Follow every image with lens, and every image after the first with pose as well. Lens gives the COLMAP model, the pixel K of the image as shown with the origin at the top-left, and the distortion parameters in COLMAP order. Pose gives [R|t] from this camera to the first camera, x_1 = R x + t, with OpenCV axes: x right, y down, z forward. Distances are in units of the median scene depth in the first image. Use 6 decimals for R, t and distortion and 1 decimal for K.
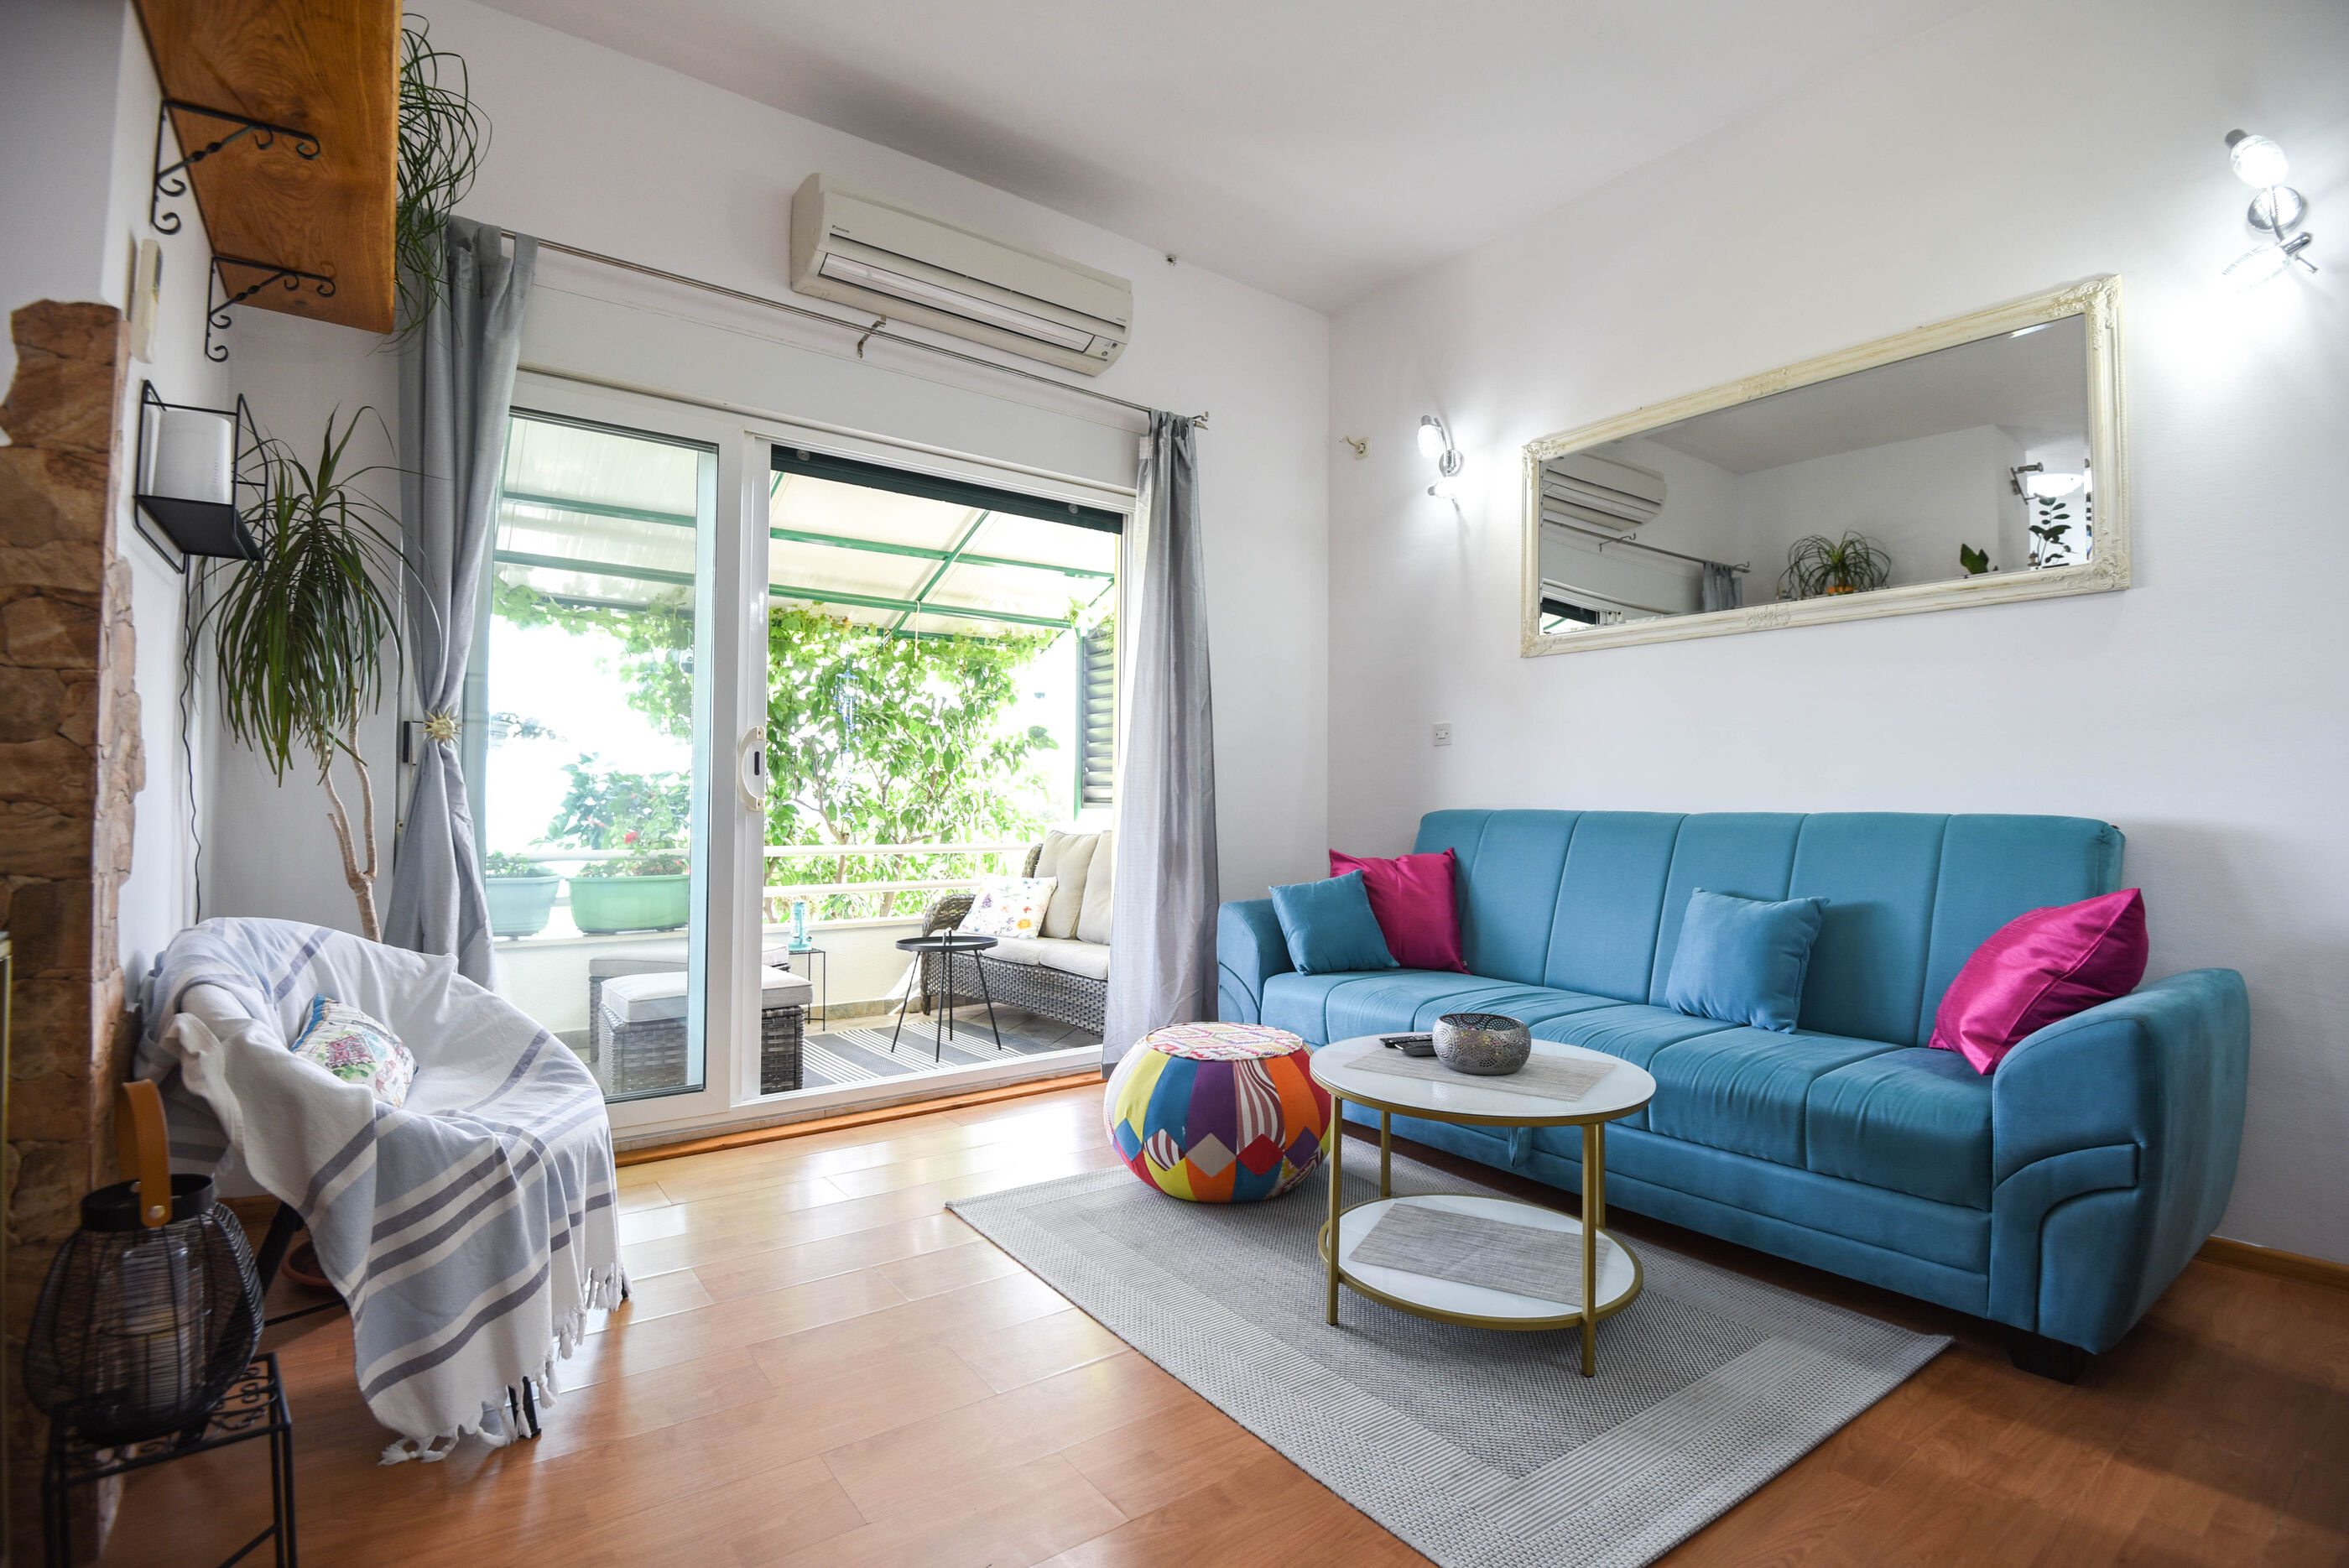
lens RADIAL K [[1059.7, 0, 1174.5], [0, 1059.7, 784.0], [0, 0, 1]] dist [0.001514, -0.024038]
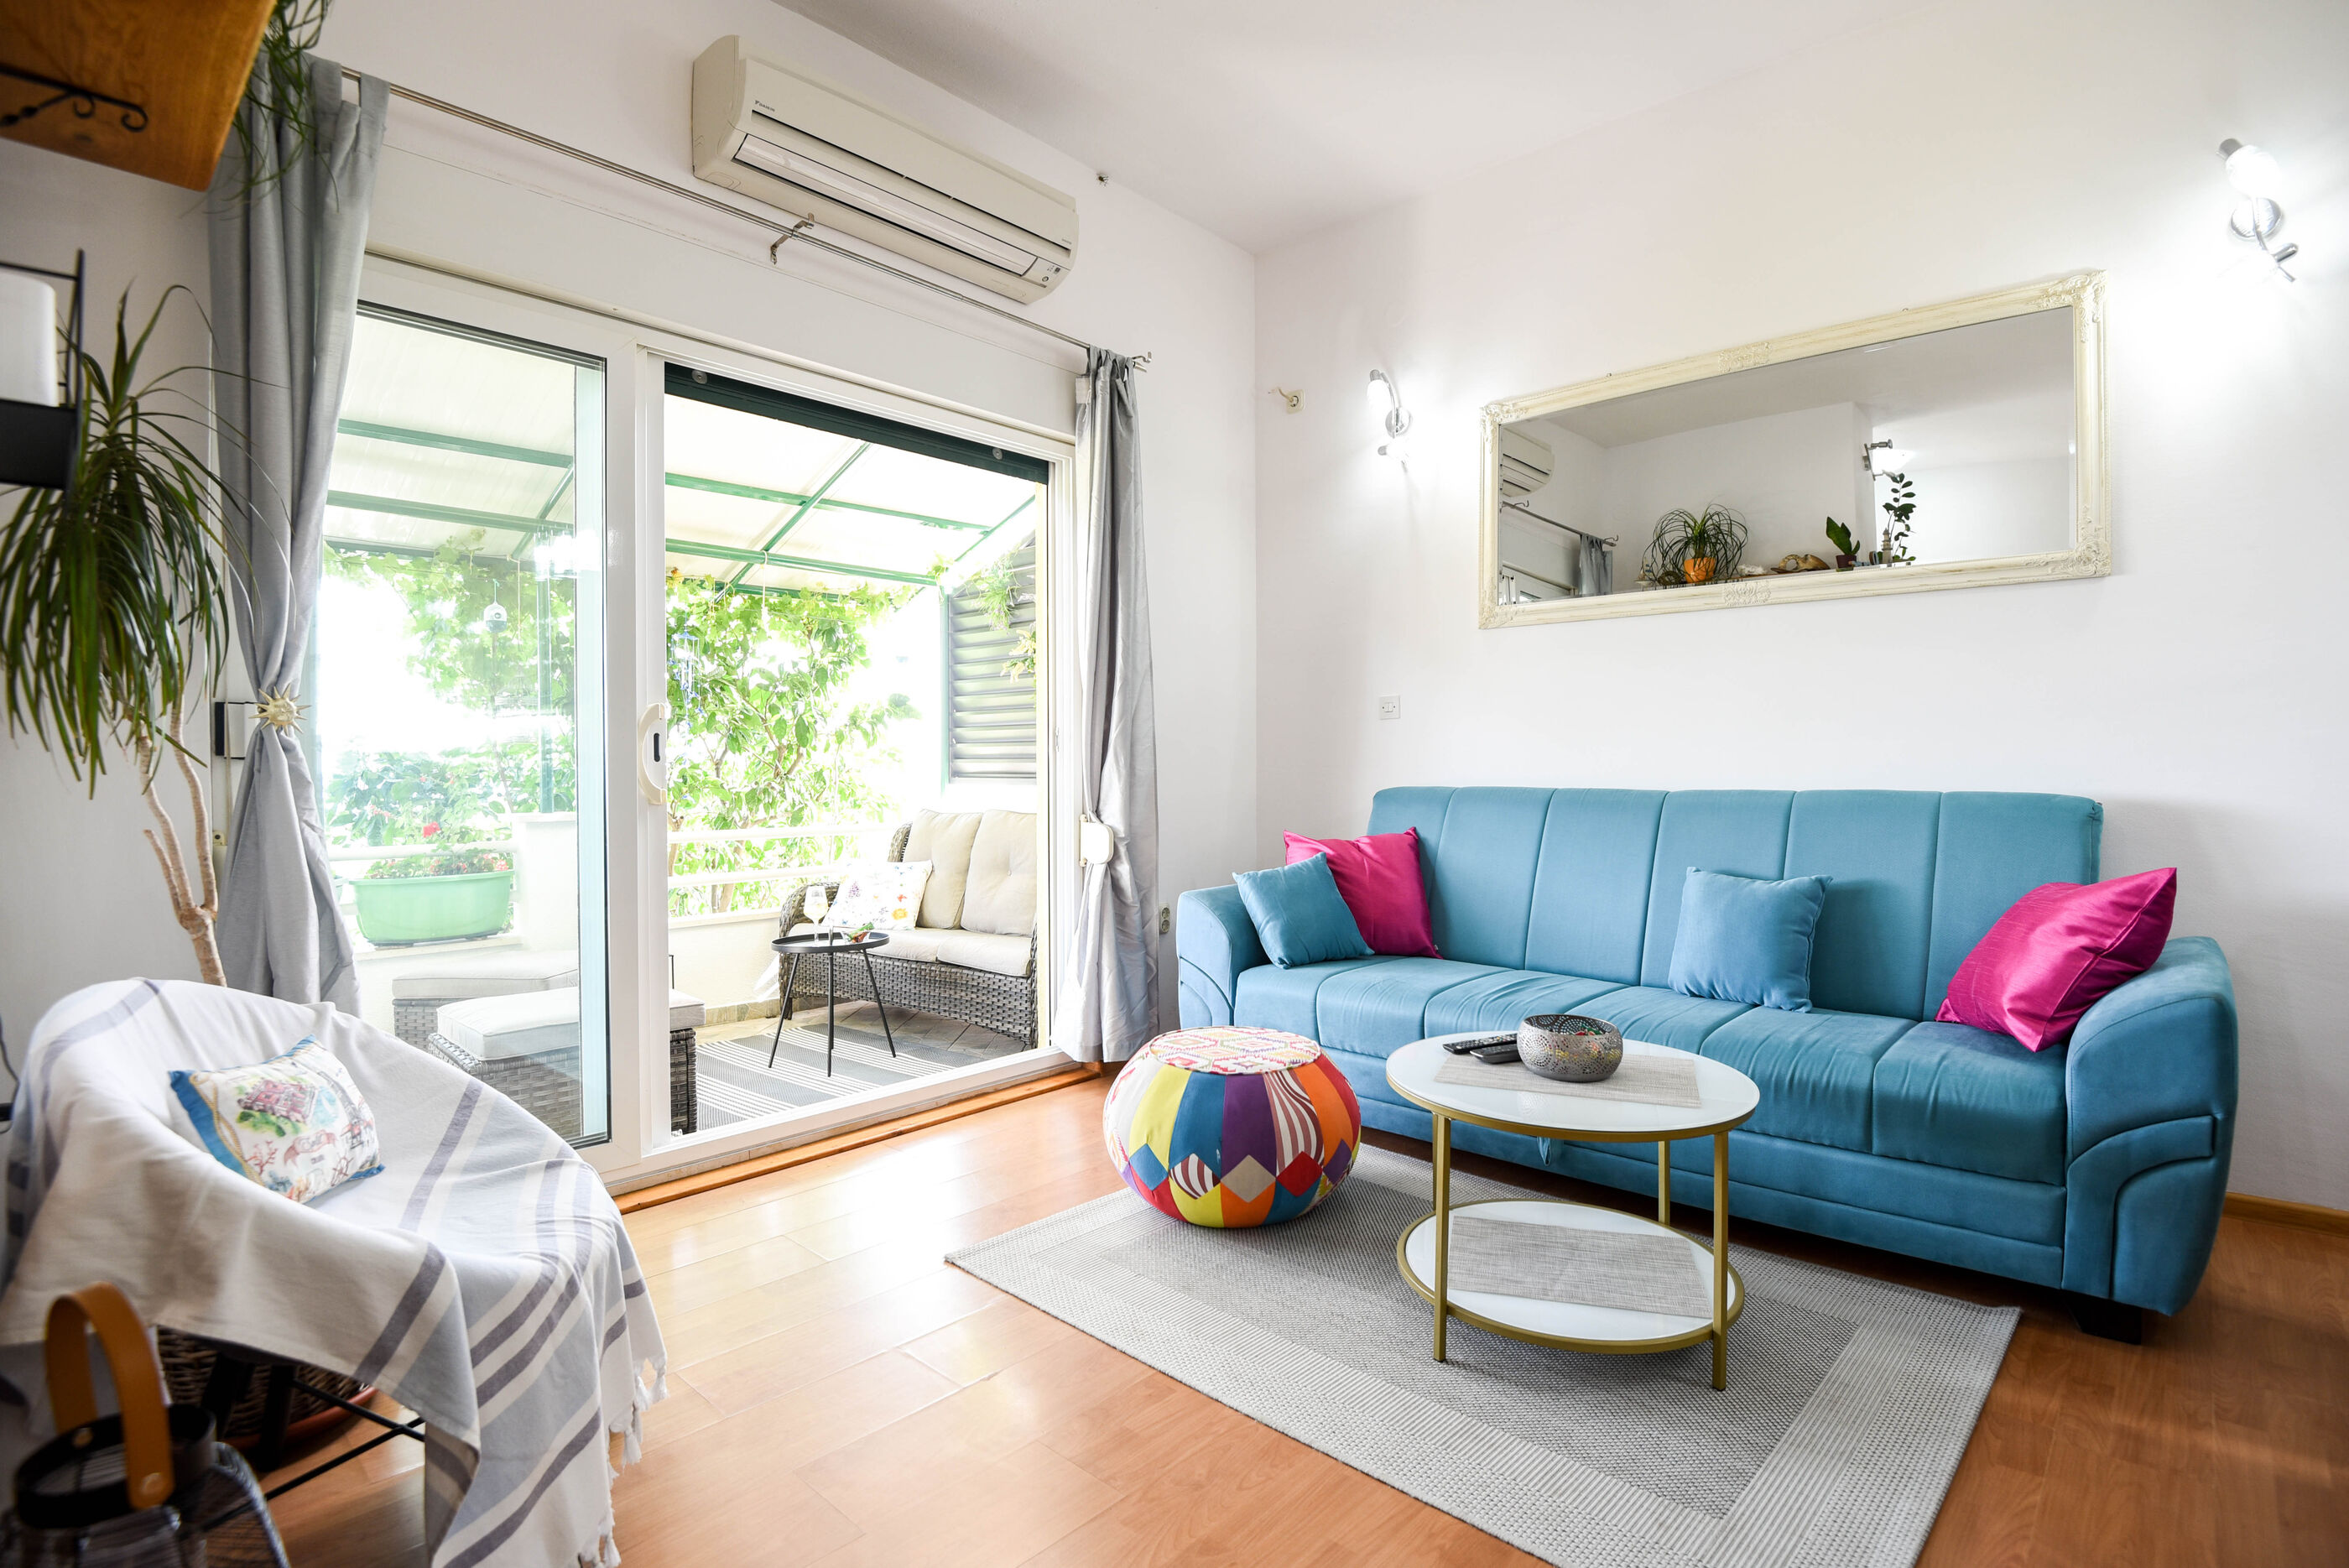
lens RADIAL K [[1098.4, 0, 1174.5], [0, 1098.4, 784.0], [0, 0, 1]] dist [0.001976, -0.026383]
pose [[0.982583, -0.014487, 0.185261, -0.173836], [0.008158, 0.999358, 0.034879, -0.019887], [-0.185647, -0.032760, 0.982070, 0.082909]]
